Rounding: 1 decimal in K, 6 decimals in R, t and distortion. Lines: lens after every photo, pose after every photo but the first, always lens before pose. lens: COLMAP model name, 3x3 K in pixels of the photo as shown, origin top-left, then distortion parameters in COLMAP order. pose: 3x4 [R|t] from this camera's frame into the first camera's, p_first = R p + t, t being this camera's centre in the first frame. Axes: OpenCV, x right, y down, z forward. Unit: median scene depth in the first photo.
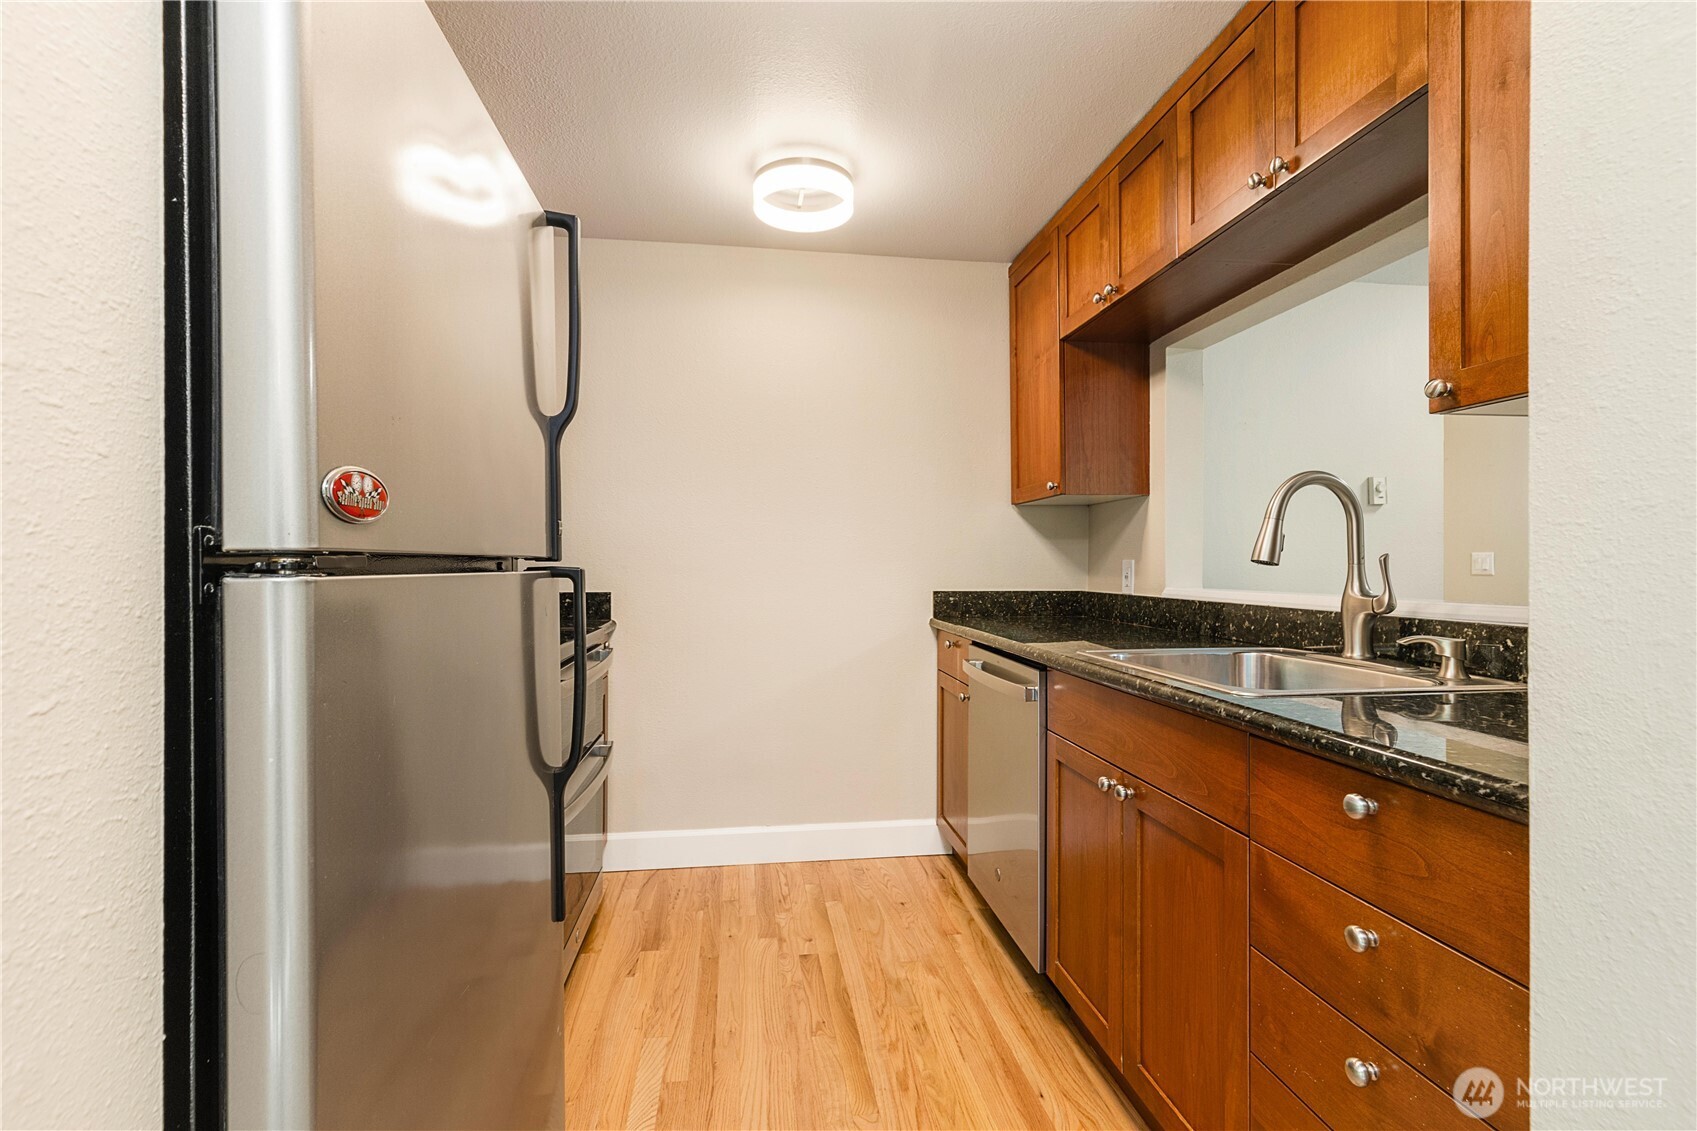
lens RADIAL K [[772.0, 0, 845.4], [0, 772.0, 562.0], [0, 0, 1]] dist [0.007348, -0.001969]
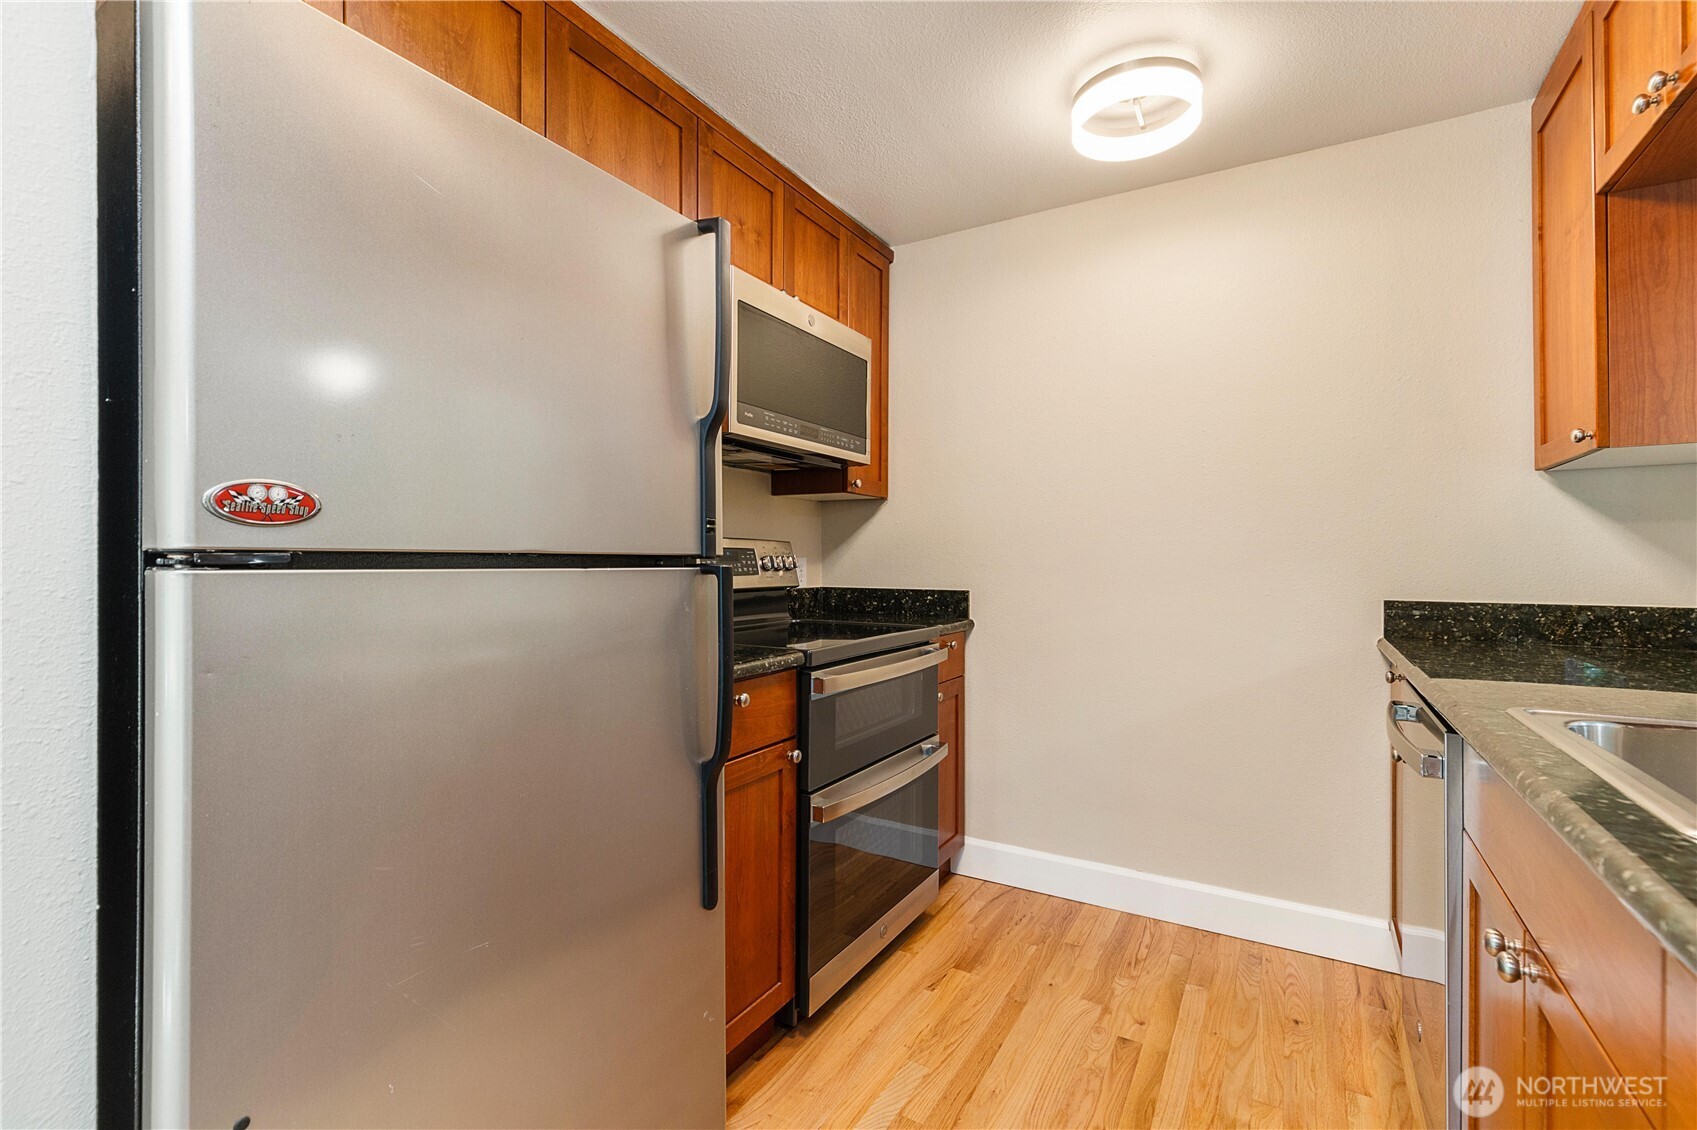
lens RADIAL K [[772.0, 0, 832.7], [0, 772.0, 562.3], [0, 0, 1]] dist [0.007348, -0.001969]
pose [[0.779870, 0.001622, -0.625939, 0.209007], [-0.000078, 0.999997, 0.002494, 0.000786], [0.625941, -0.001896, 0.779868, 0.158900]]
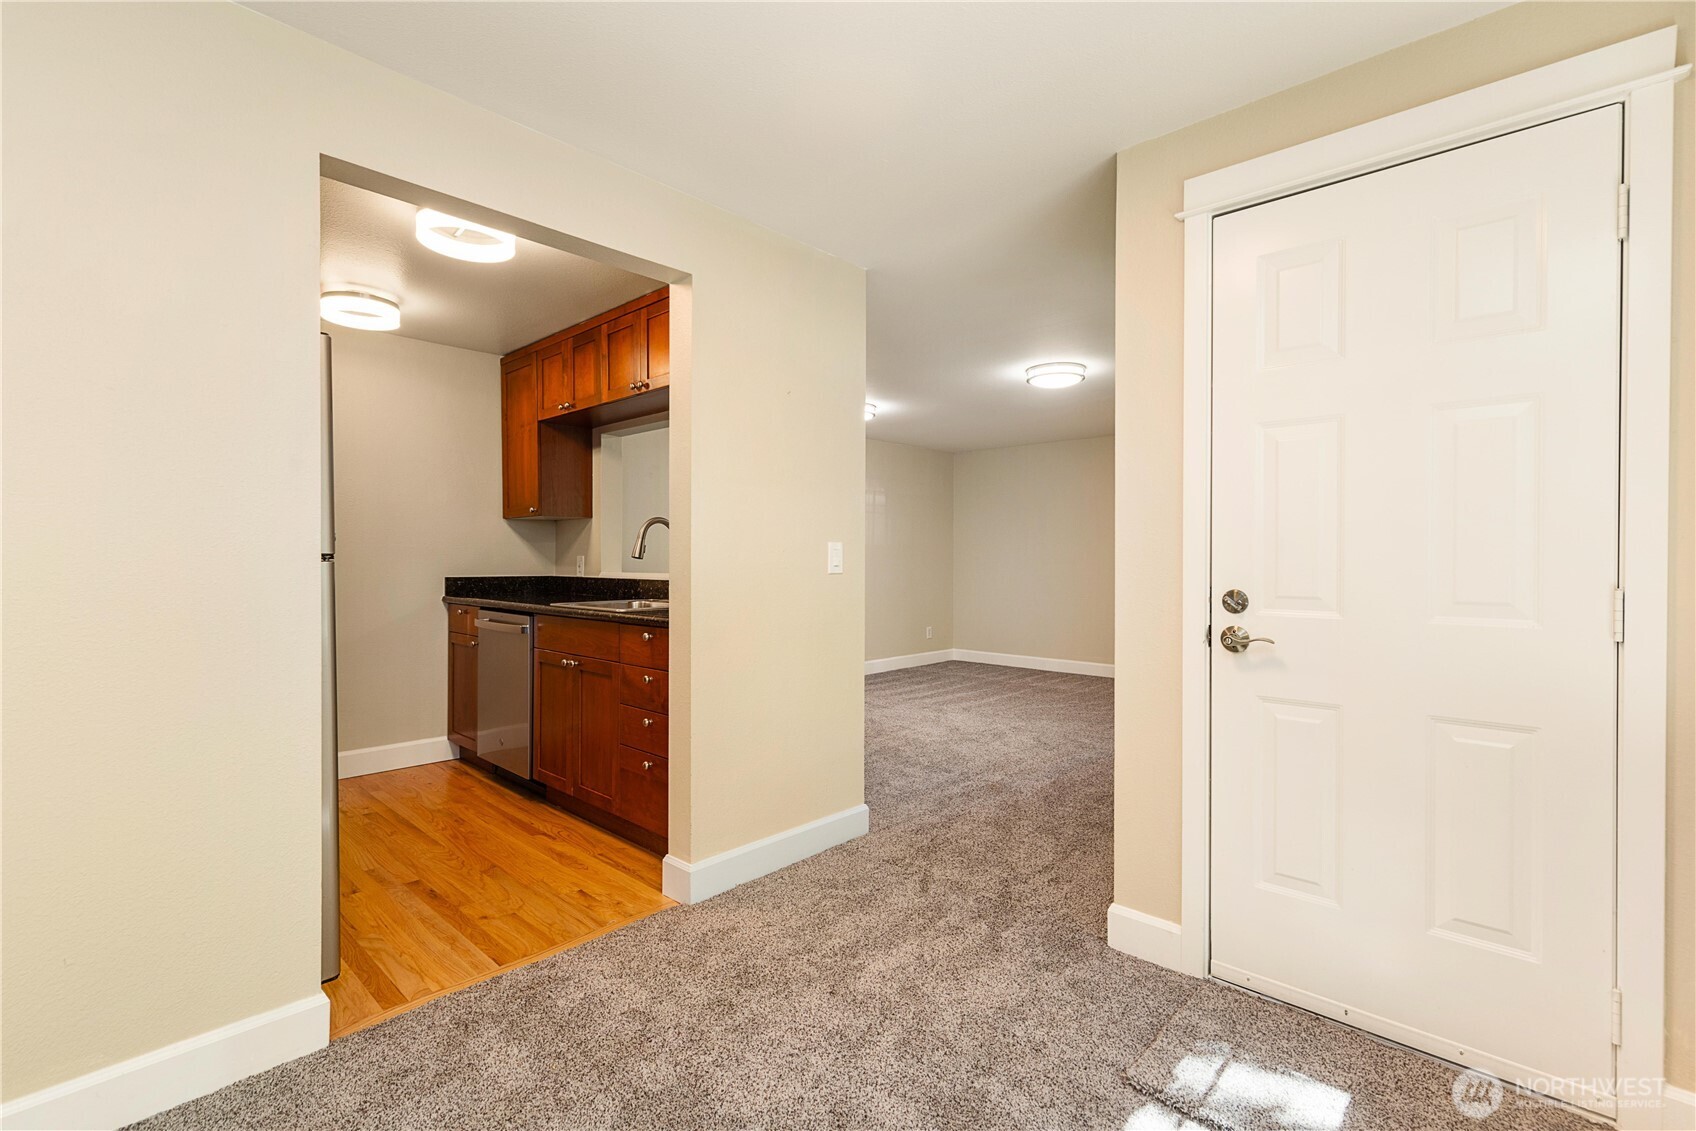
lens RADIAL K [[771.6, 0, 844.5], [0, 771.6, 566.3], [0, 0, 1]] dist [0.007348, -0.001969]
pose [[0.785676, -0.003489, 0.618629, -0.242801], [-0.004295, 0.999929, 0.011094, -0.001424], [-0.618624, -0.011373, 0.785605, -0.743501]]
